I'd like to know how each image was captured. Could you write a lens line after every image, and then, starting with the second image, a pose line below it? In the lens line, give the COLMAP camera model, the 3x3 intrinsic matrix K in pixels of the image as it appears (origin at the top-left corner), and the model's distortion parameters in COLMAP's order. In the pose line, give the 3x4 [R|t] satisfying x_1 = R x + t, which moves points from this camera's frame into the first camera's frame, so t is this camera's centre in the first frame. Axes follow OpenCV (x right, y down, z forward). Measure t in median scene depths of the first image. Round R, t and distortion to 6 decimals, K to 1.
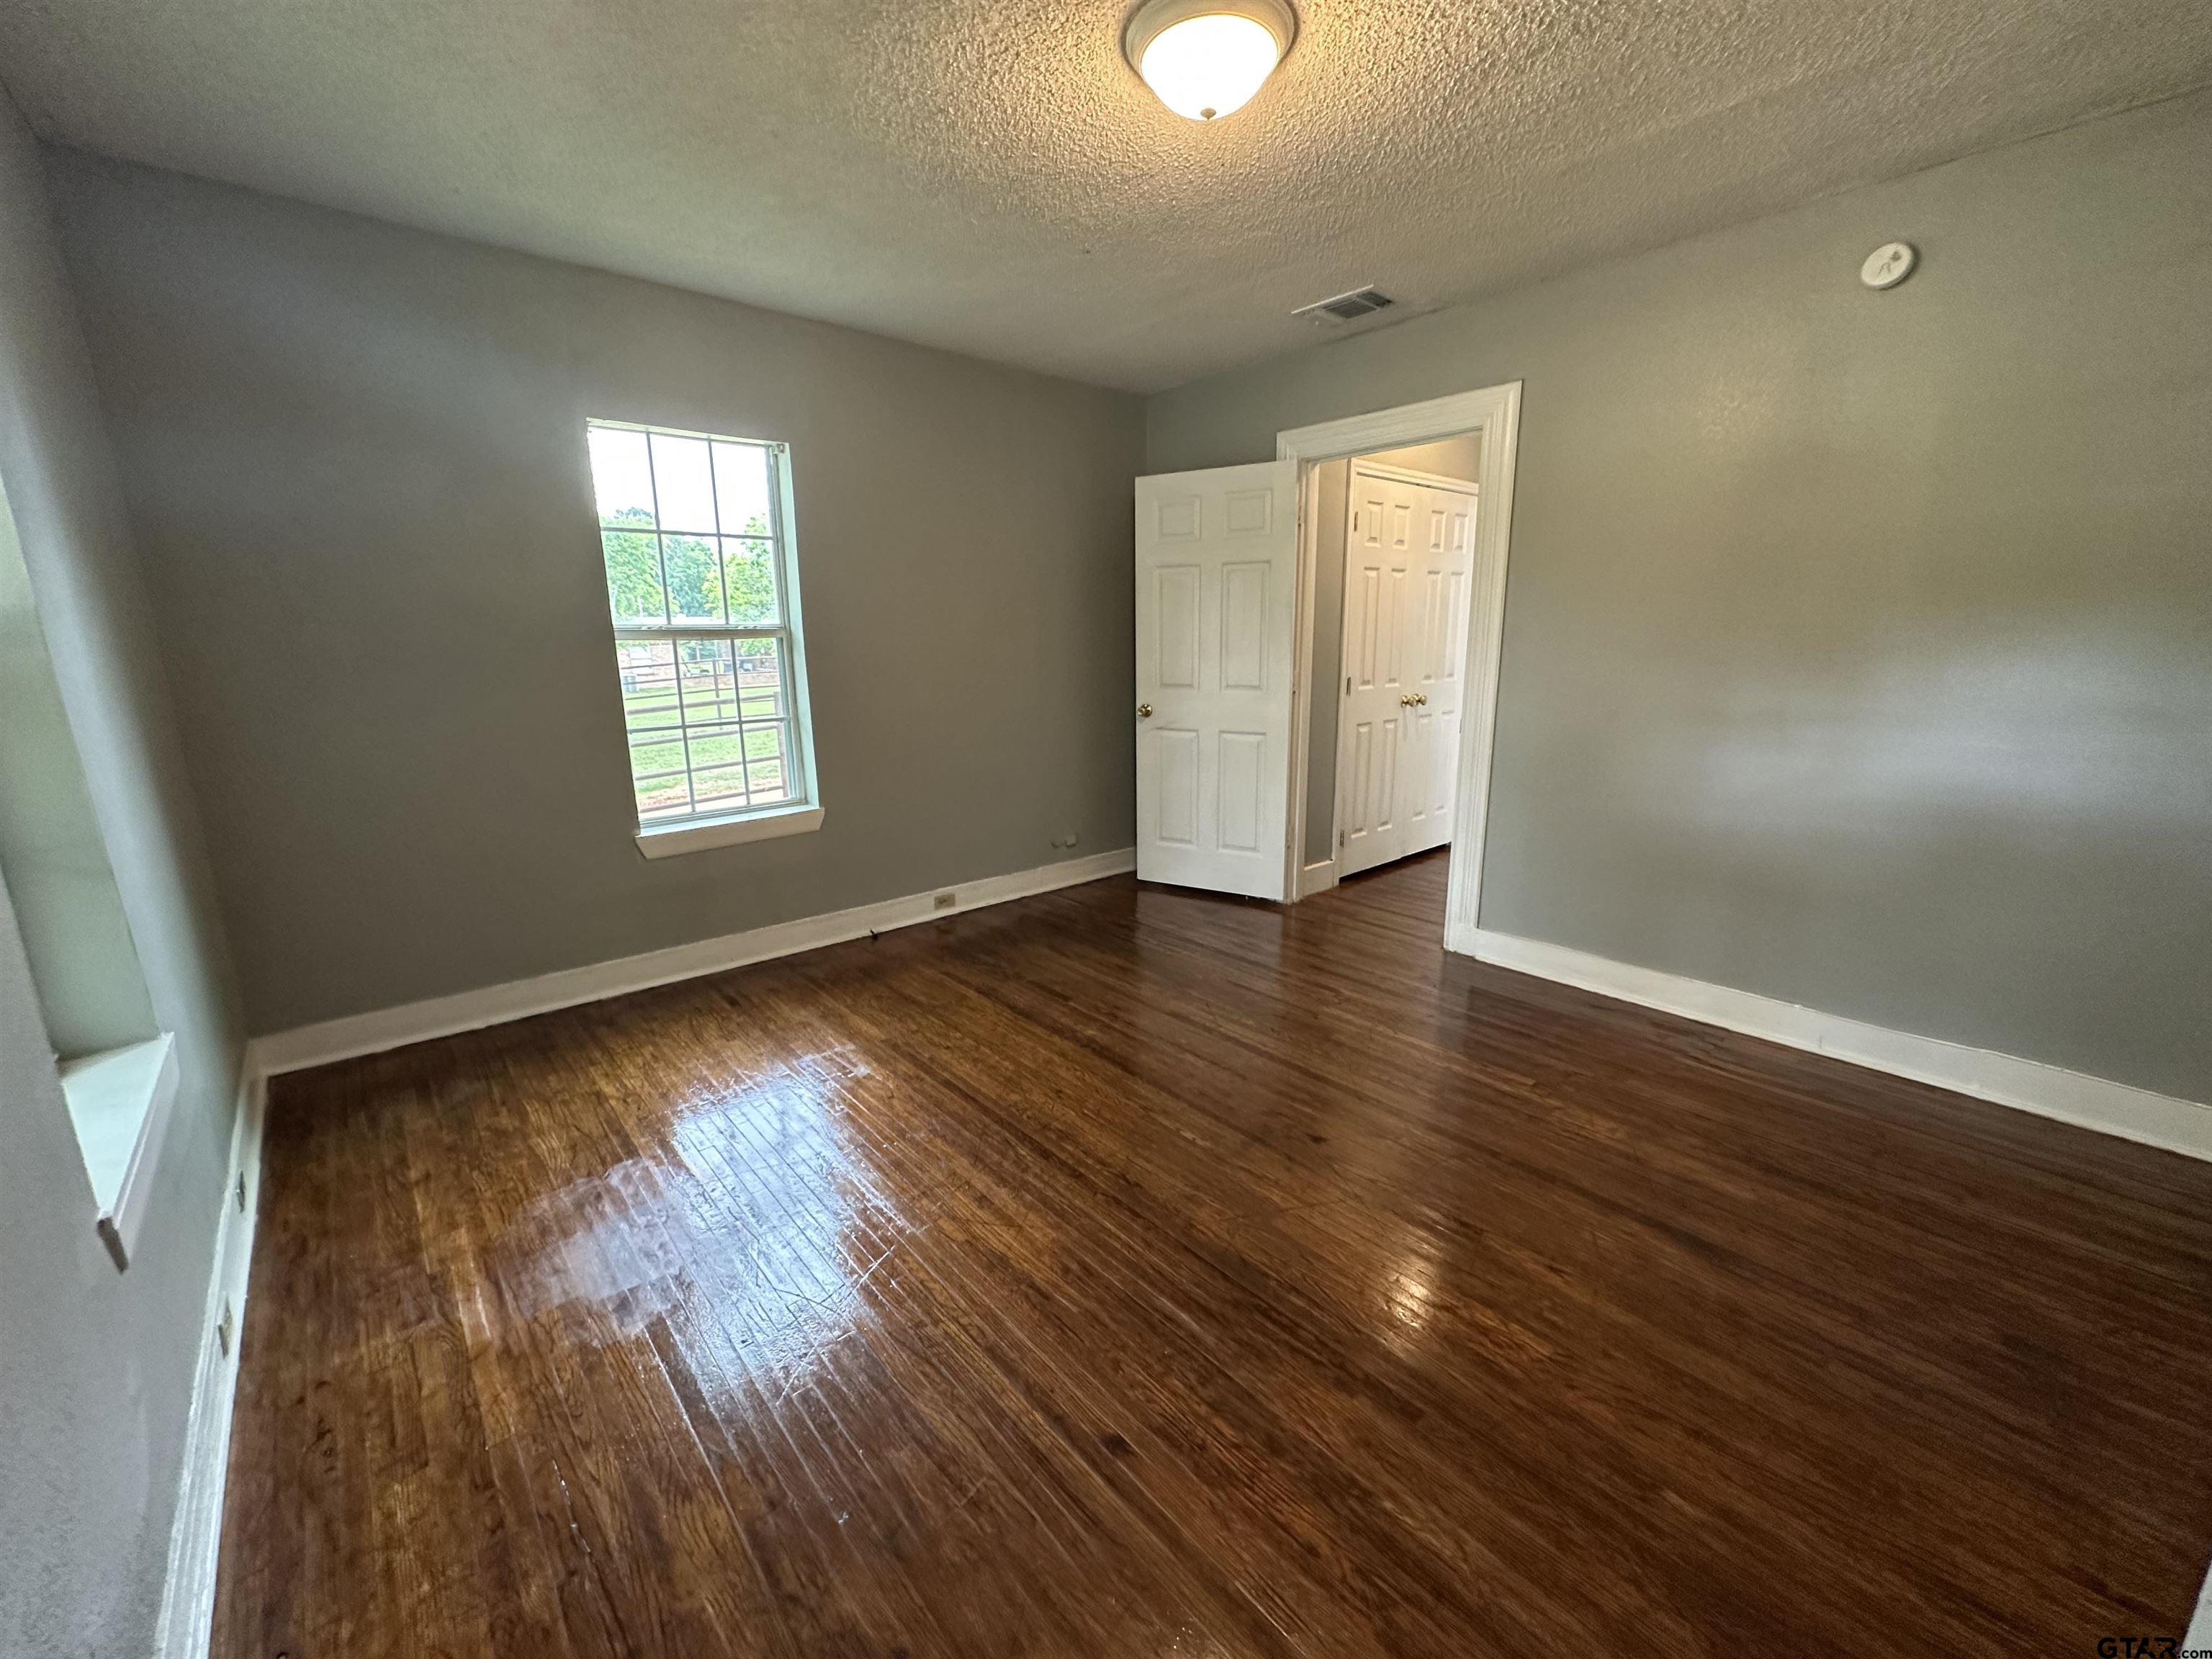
lens RADIAL K [[880.8, 0, 1103.8], [0, 880.8, 821.2], [0, 0, 1]] dist [-0.003570, -0.000566]
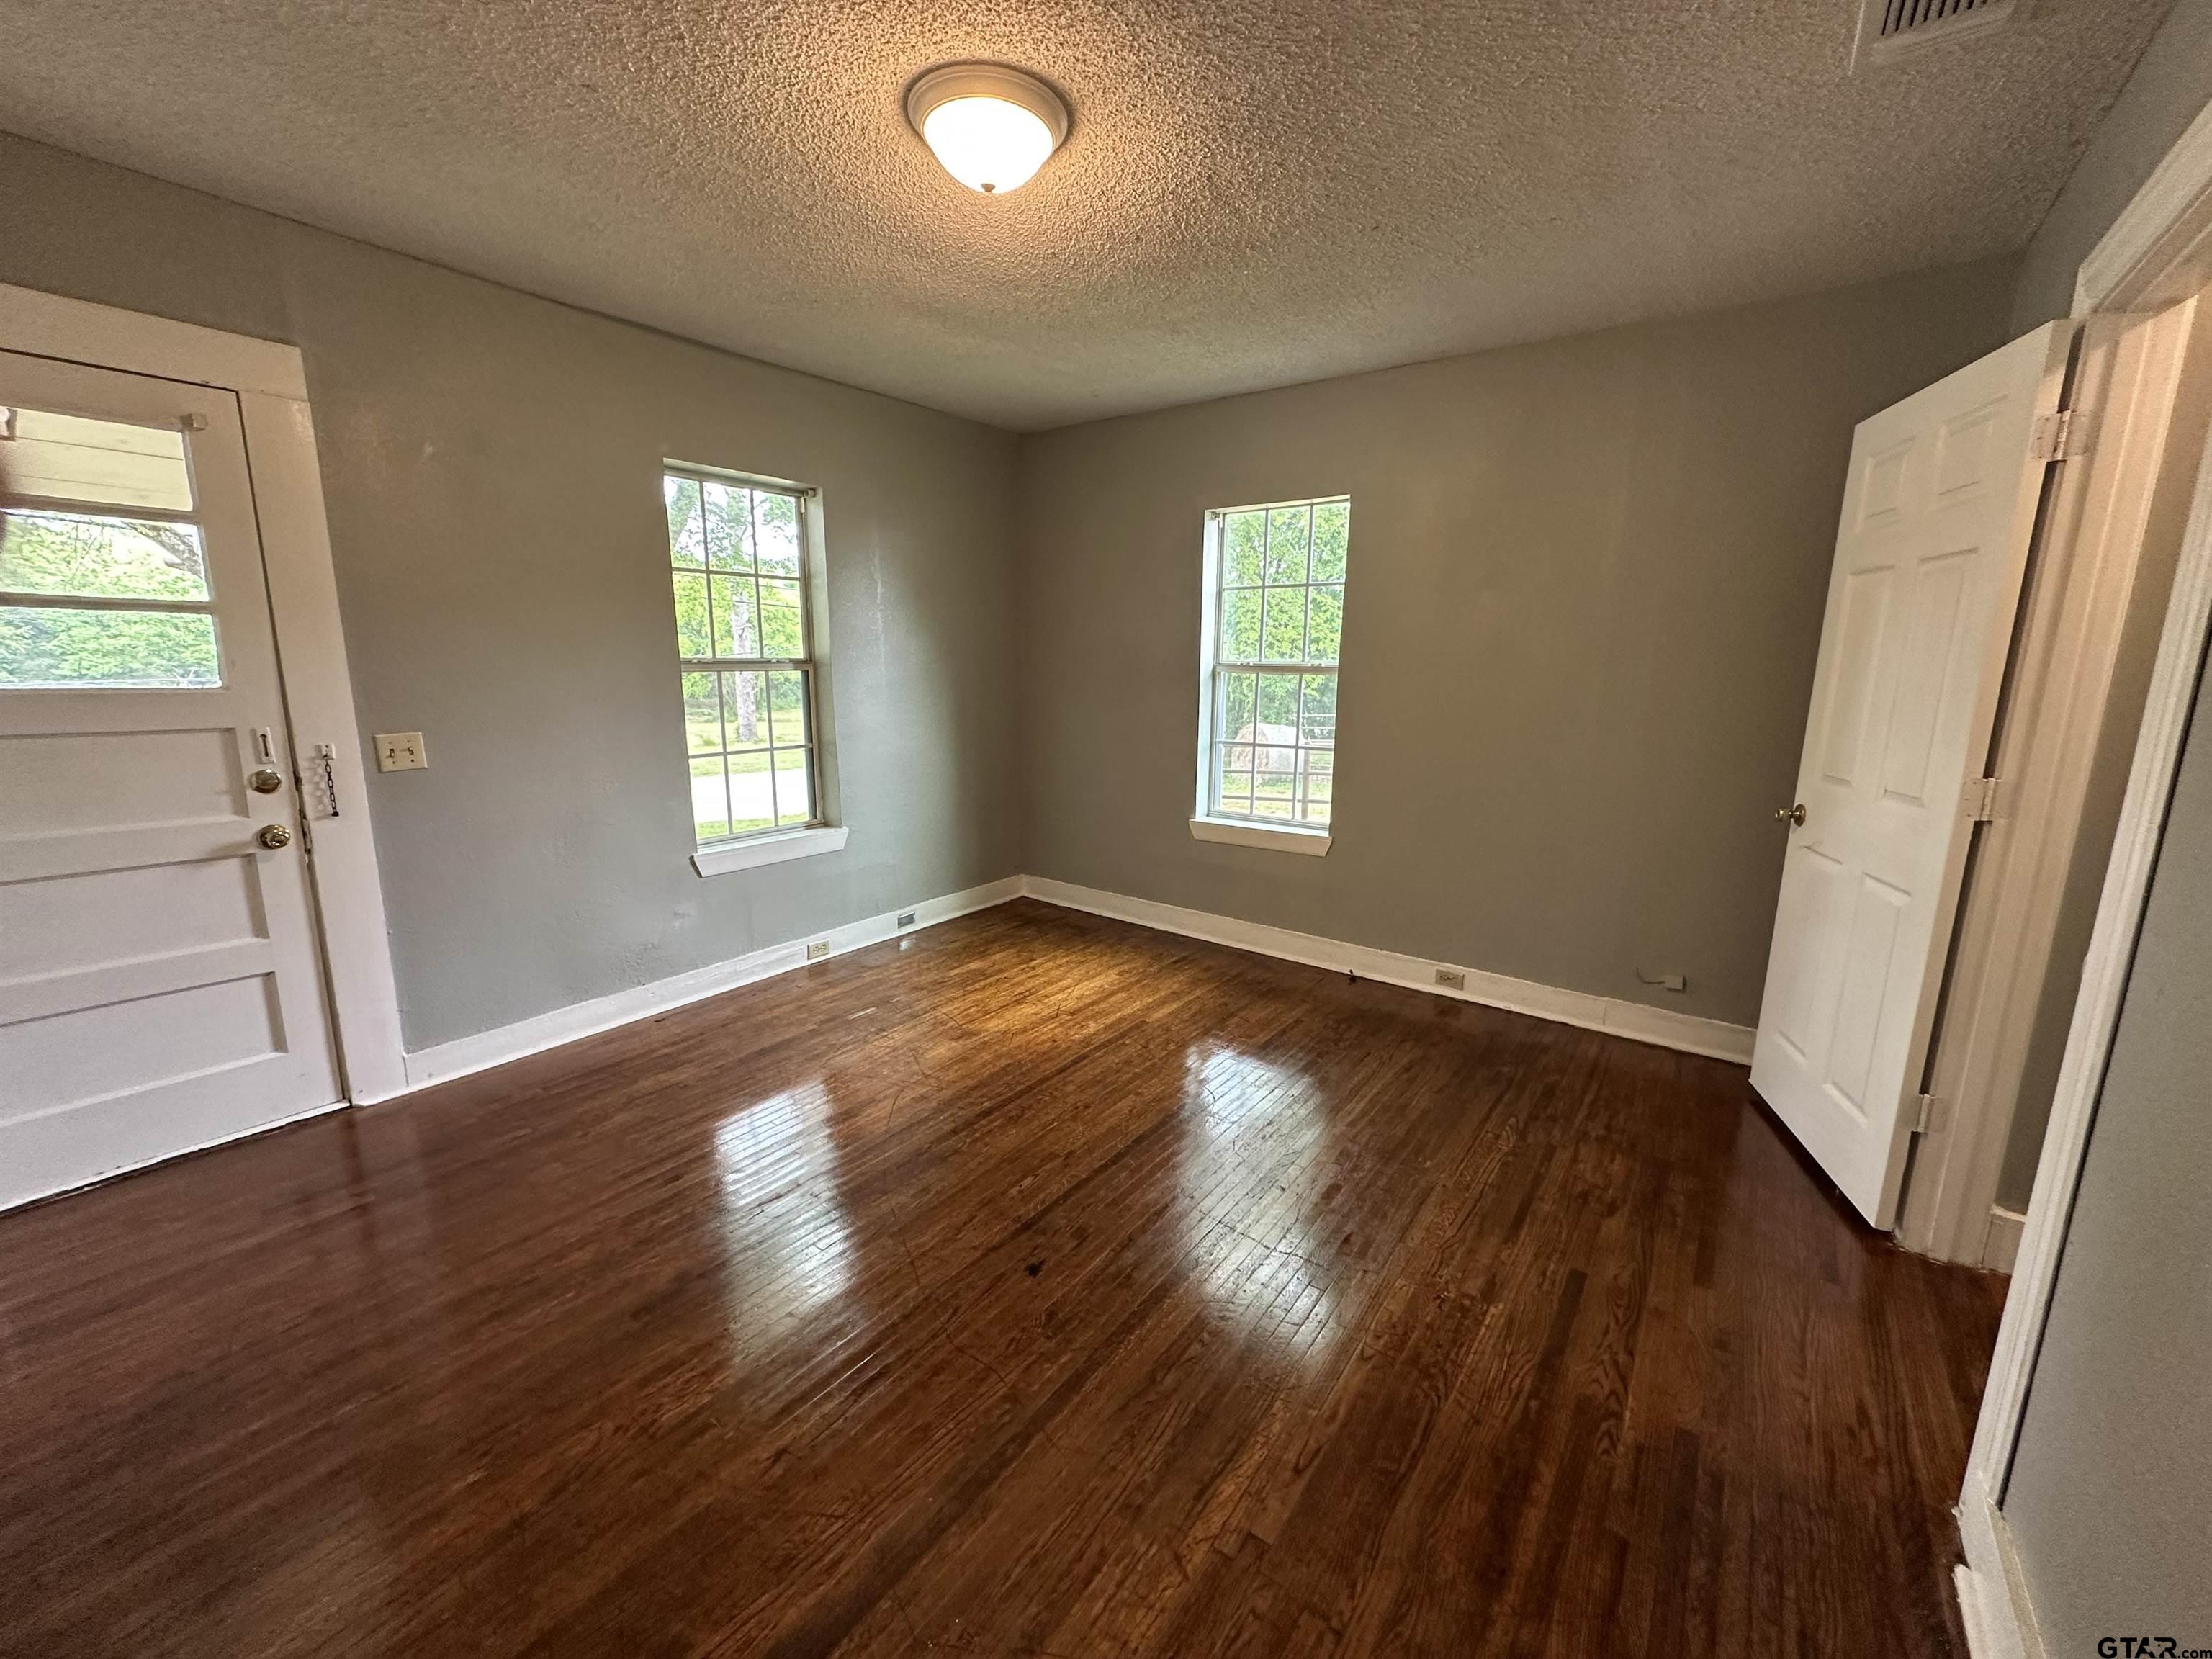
lens RADIAL K [[880.8, 0, 1111.8], [0, 880.8, 822.4], [0, 0, 1]] dist [-0.003570, -0.000566]
pose [[0.212826, 0.189272, -0.958583, 0.742395], [-0.221349, 0.964893, 0.141374, -0.145421], [0.951688, 0.182093, 0.247249, 0.582753]]
